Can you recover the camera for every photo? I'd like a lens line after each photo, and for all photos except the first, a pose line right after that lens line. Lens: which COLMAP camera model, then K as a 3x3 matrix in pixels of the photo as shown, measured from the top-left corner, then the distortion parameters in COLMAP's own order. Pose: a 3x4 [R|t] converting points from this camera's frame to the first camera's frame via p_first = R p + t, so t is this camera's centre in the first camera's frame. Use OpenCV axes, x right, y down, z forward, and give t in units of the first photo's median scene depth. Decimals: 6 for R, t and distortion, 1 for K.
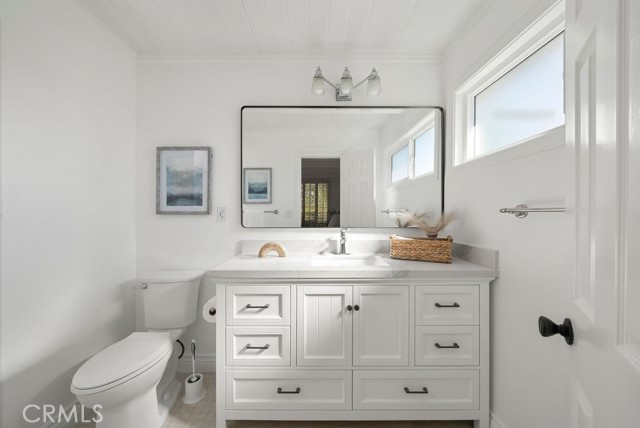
lens RADIAL K [[241.0, 0, 318.2], [0, 241.0, 216.1], [0, 0, 1]] dist [-0.002276, -0.000227]
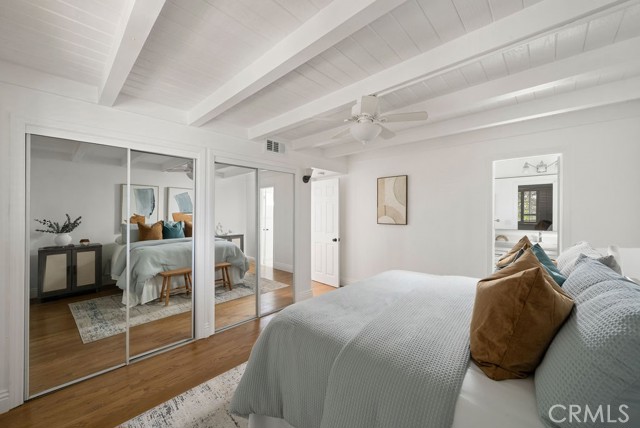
lens RADIAL K [[241.0, 0, 320.5], [0, 241.0, 214.2], [0, 0, 1]] dist [-0.002276, -0.000227]
pose [[0.724030, -0.004433, -0.689754, 0.175287], [0.001358, 0.999987, -0.005002, -0.101460], [0.689767, 0.002685, 0.724026, -2.119419]]
